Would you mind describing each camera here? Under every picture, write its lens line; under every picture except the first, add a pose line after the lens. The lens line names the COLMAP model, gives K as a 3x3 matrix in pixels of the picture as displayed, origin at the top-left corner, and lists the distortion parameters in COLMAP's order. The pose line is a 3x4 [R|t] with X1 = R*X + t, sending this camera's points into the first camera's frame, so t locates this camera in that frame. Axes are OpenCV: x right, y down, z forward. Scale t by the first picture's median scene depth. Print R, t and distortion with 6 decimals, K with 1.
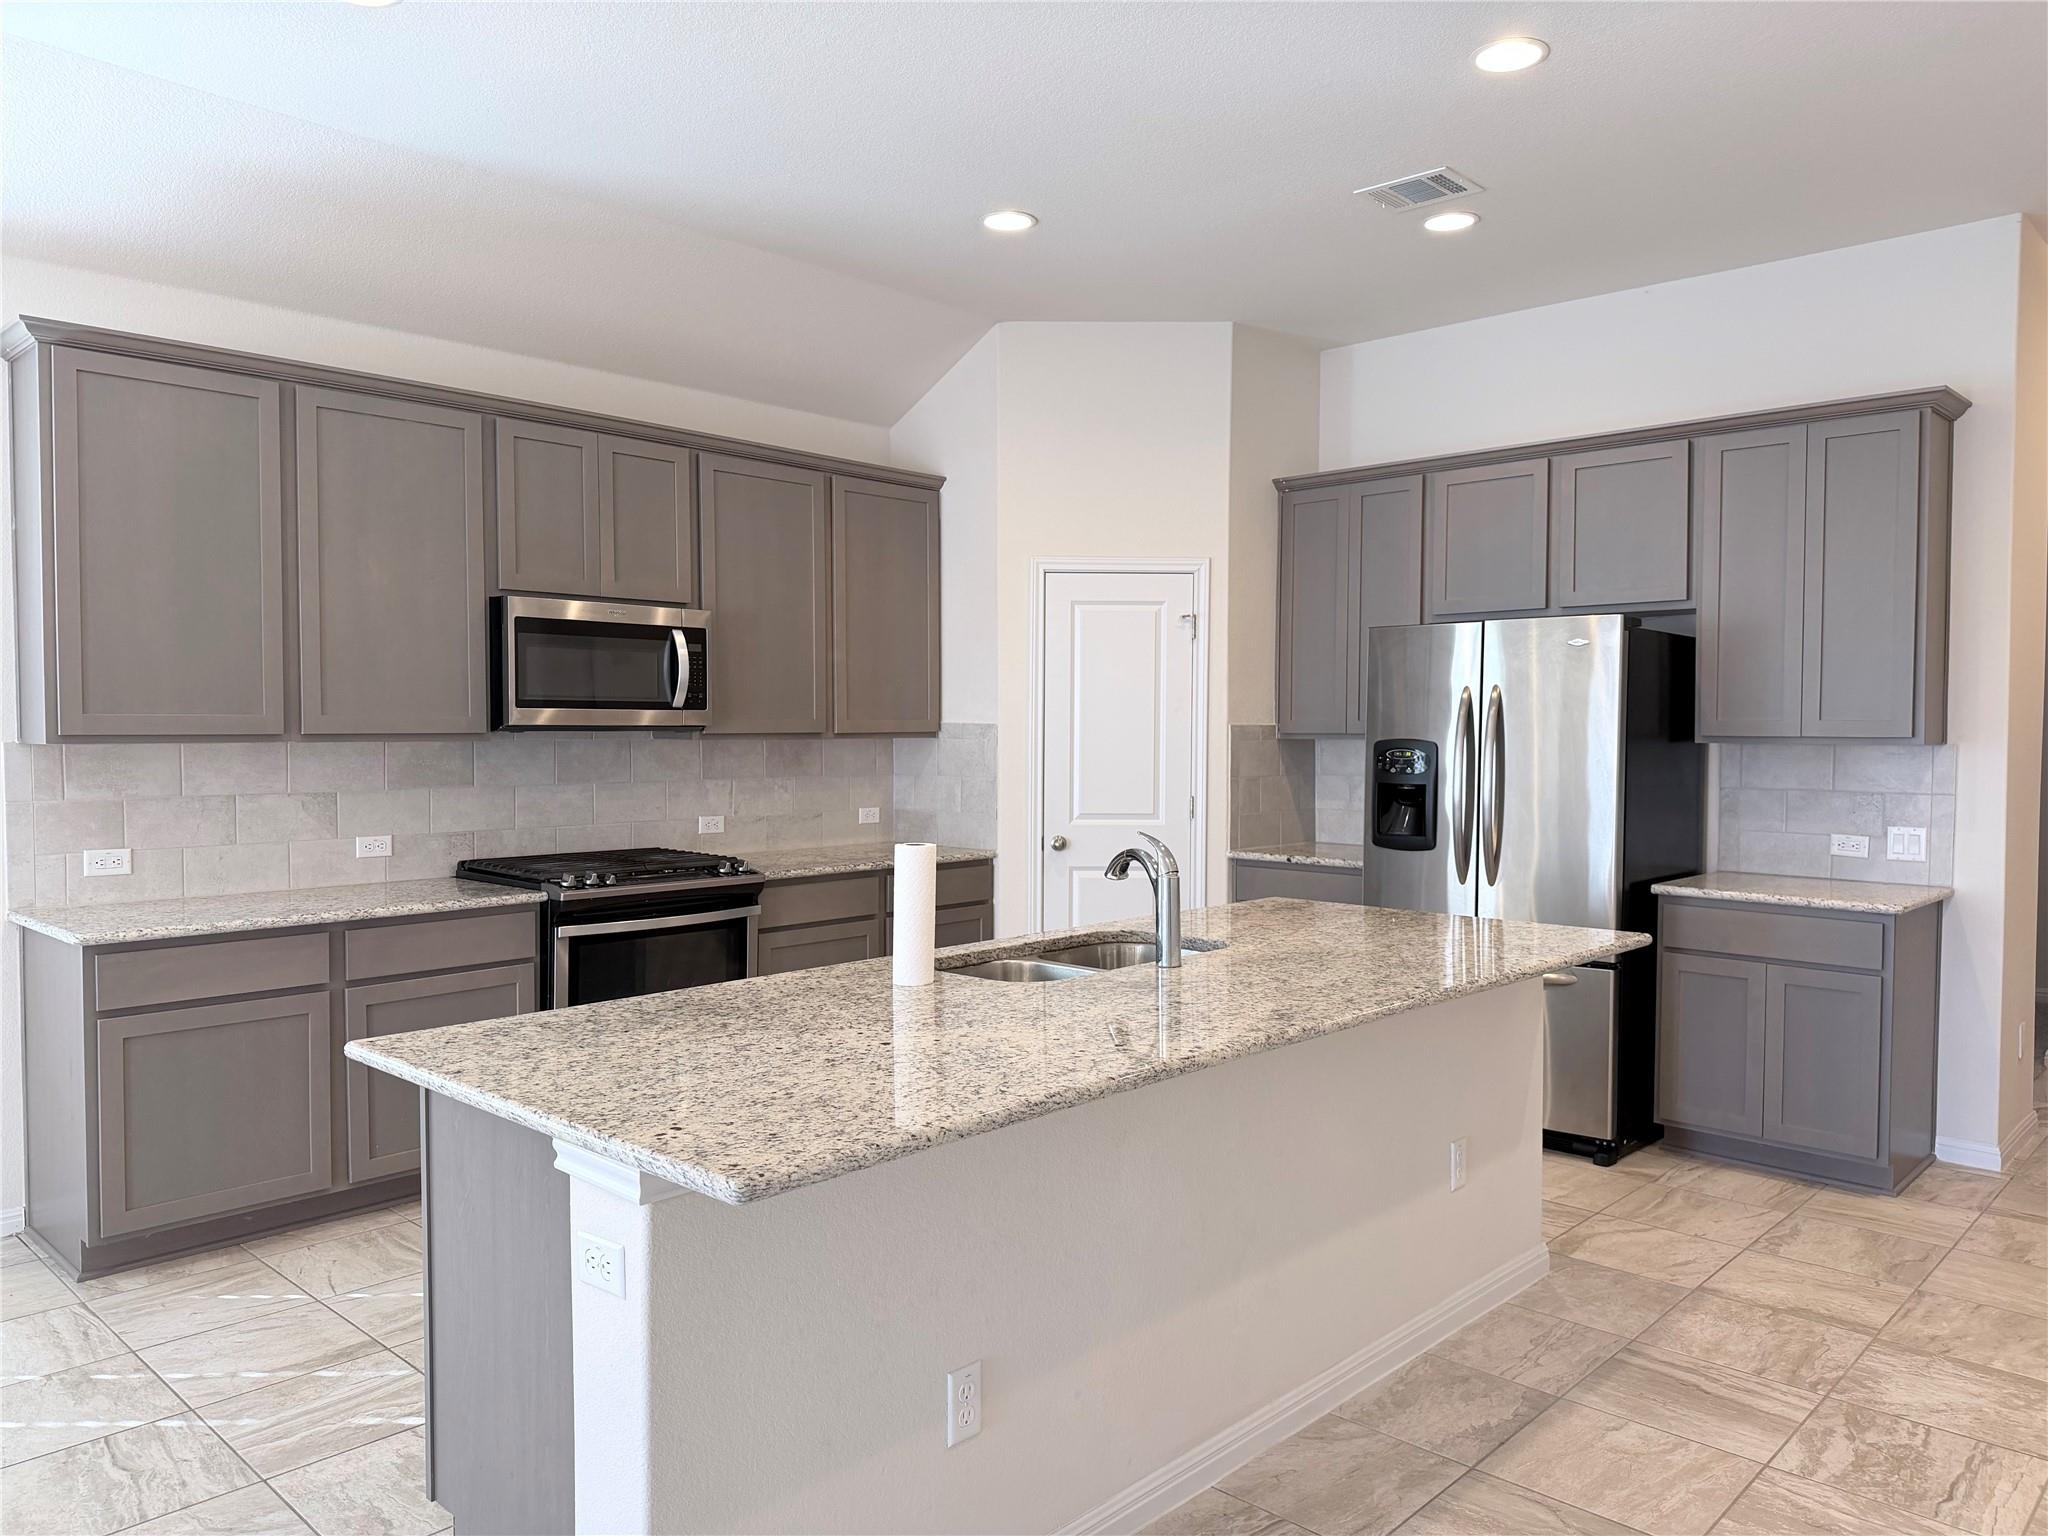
lens RADIAL K [[1446.7, 0, 1022.1], [0, 1446.7, 761.0], [0, 0, 1]] dist [0.038426, -0.045555]
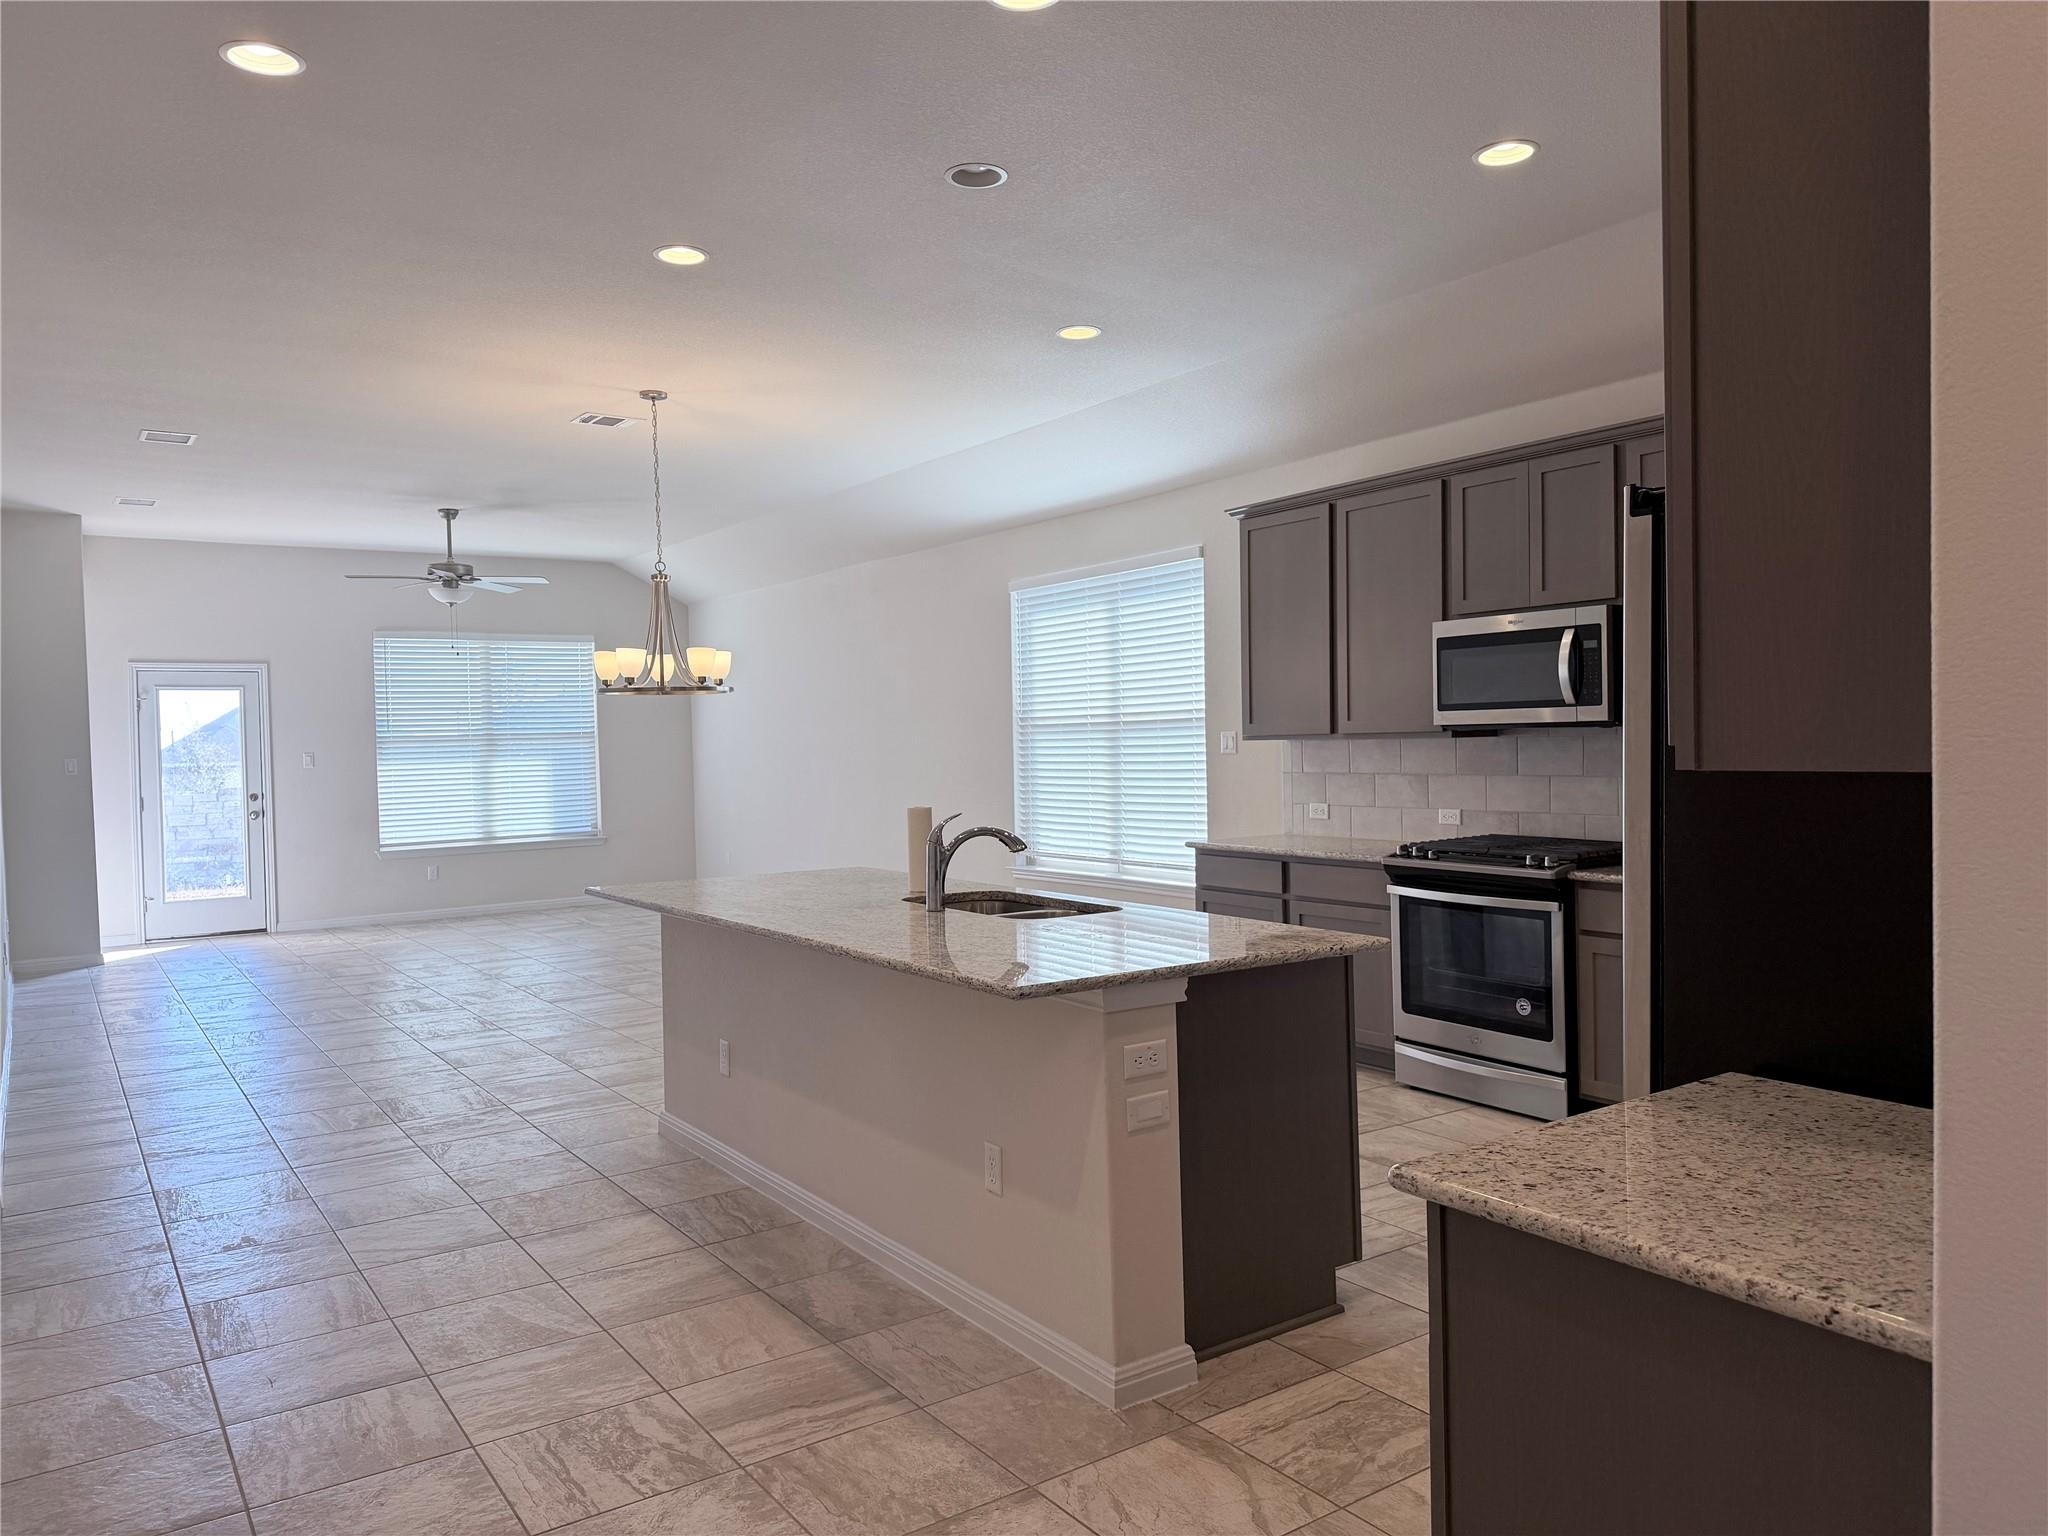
lens RADIAL K [[1446.7, 0, 1028.6], [0, 1446.7, 774.4], [0, 0, 1]] dist [0.038426, -0.045555]
pose [[-0.210580, 0.029321, -0.977137, 0.976146], [-0.001472, 0.999539, 0.030311, -0.020335], [0.977575, 0.007821, -0.210440, 0.953751]]
